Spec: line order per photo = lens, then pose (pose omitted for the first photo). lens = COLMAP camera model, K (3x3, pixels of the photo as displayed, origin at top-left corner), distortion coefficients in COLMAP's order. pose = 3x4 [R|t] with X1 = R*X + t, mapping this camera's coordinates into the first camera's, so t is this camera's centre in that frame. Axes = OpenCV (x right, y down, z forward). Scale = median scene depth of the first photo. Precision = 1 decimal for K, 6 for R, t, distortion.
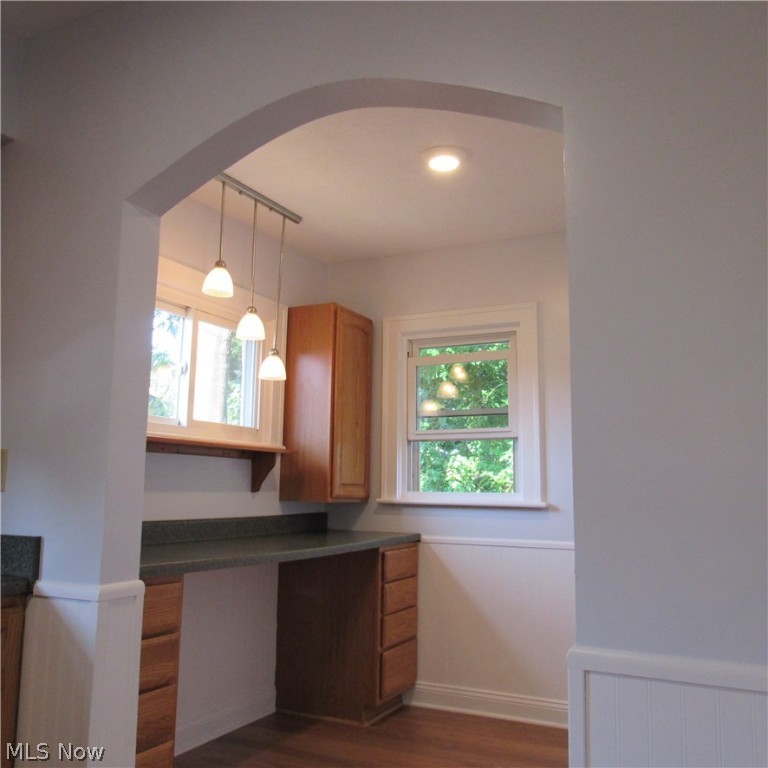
lens RADIAL K [[733.7, 0, 384.0], [0, 733.7, 384.0], [0, 0, 1]] dist [-0.034588, 0.015735]
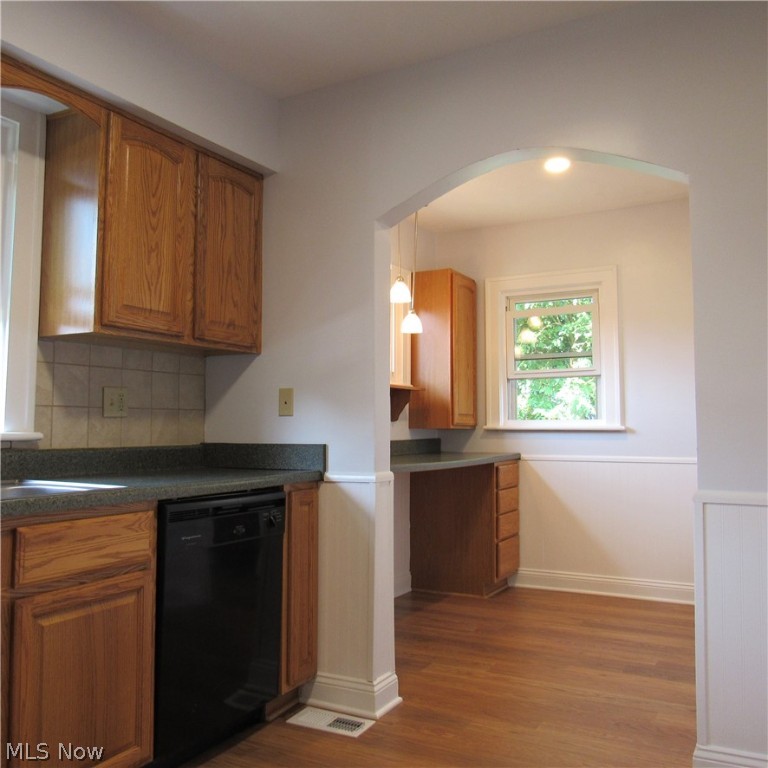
lens RADIAL K [[733.7, 0, 384.0], [0, 733.7, 384.0], [0, 0, 1]] dist [-0.034588, 0.015735]
pose [[0.999229, -0.015364, -0.036120, -0.141672], [0.018211, 0.996641, 0.079845, -0.018178], [0.034772, -0.080441, 0.996153, -0.254455]]
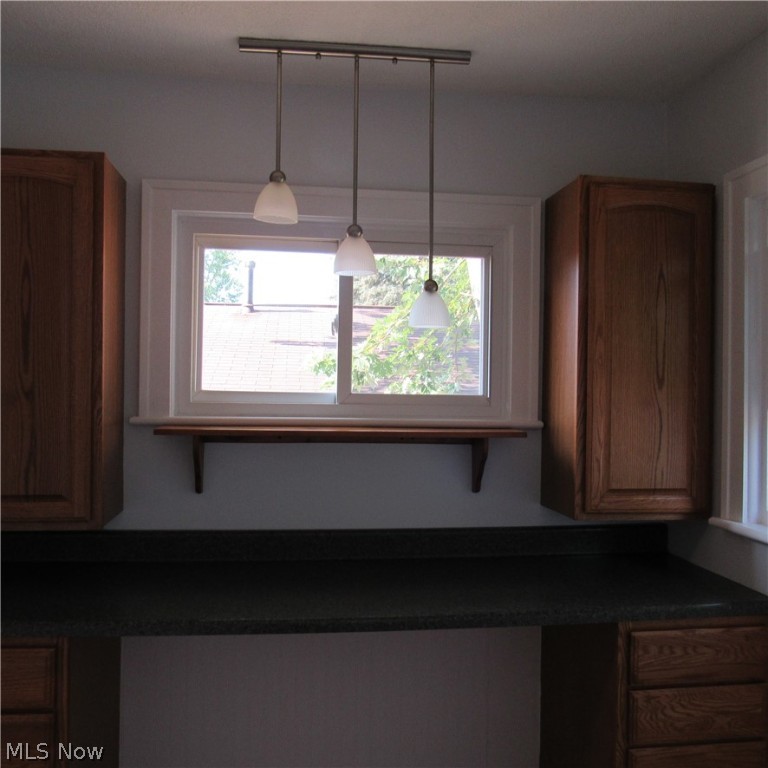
lens RADIAL K [[733.7, 0, 384.0], [0, 733.7, 384.0], [0, 0, 1]] dist [-0.034588, 0.015735]
pose [[0.565423, -0.008234, -0.824760, 0.319897], [0.108501, 0.992003, 0.064480, -0.003315], [0.817633, -0.125946, 0.561795, 0.545587]]
